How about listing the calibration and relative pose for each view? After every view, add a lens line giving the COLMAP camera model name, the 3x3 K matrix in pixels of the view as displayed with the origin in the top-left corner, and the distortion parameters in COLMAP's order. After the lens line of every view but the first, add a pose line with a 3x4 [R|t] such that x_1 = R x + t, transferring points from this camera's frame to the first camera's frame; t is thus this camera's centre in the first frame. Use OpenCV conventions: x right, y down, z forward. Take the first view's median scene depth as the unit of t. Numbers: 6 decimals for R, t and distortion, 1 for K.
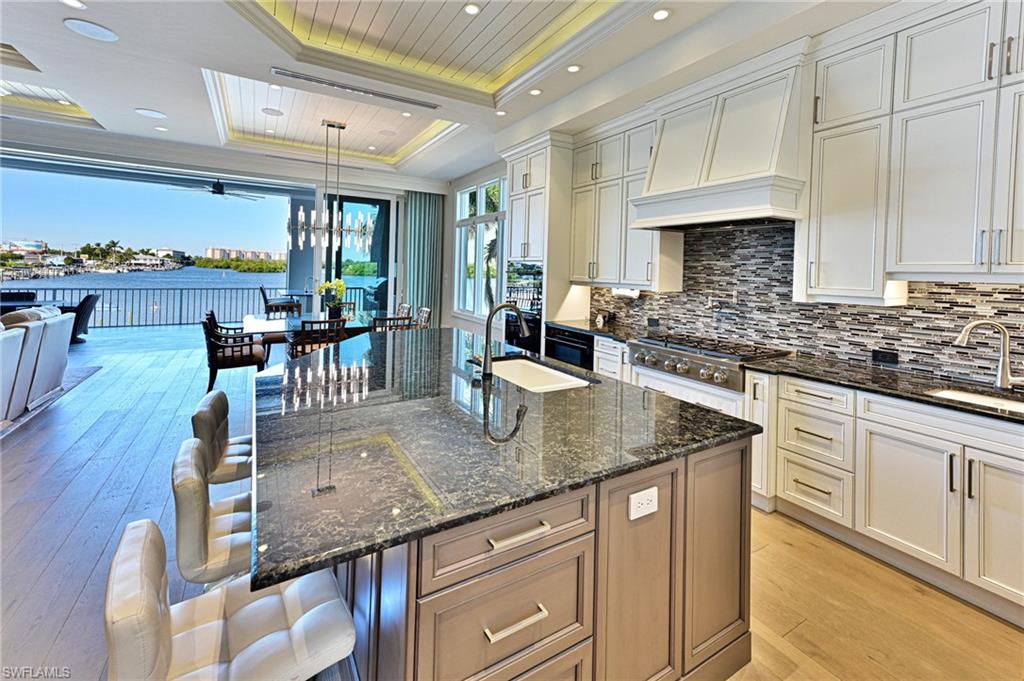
lens RADIAL K [[423.9, 0, 524.0], [0, 423.9, 280.2], [0, 0, 1]] dist [0.009959, 0.000282]
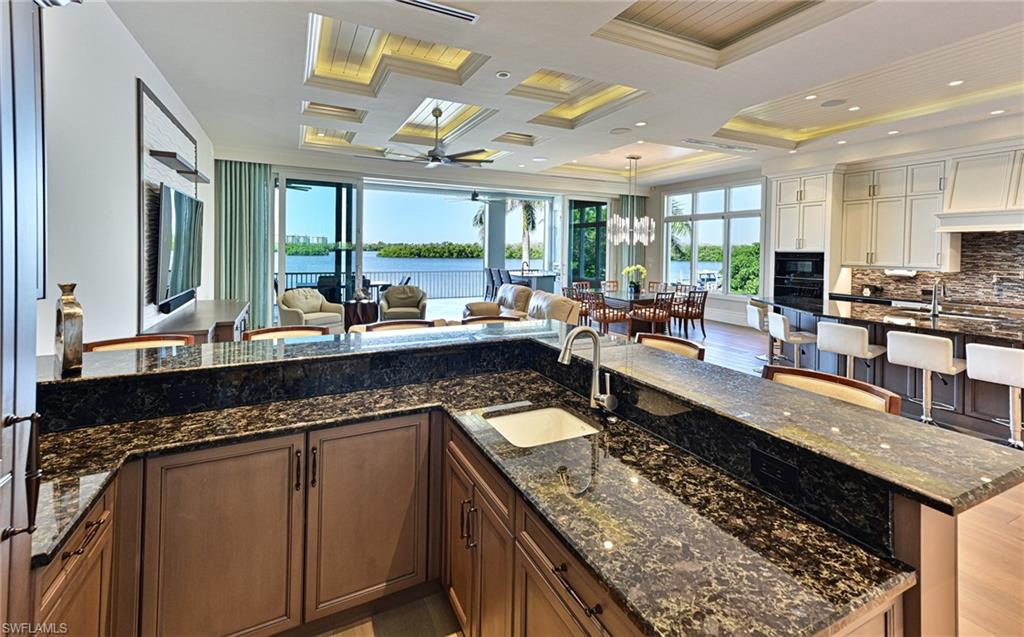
lens RADIAL K [[431.1, 0, 488.0], [0, 431.1, 265.8], [0, 0, 1]] dist [0.008748, 0.000790]
pose [[0.994105, -0.009297, -0.108019, -1.031936], [0.010791, 0.999854, 0.013250, -0.030969], [0.107880, -0.014337, 0.994061, -0.667210]]
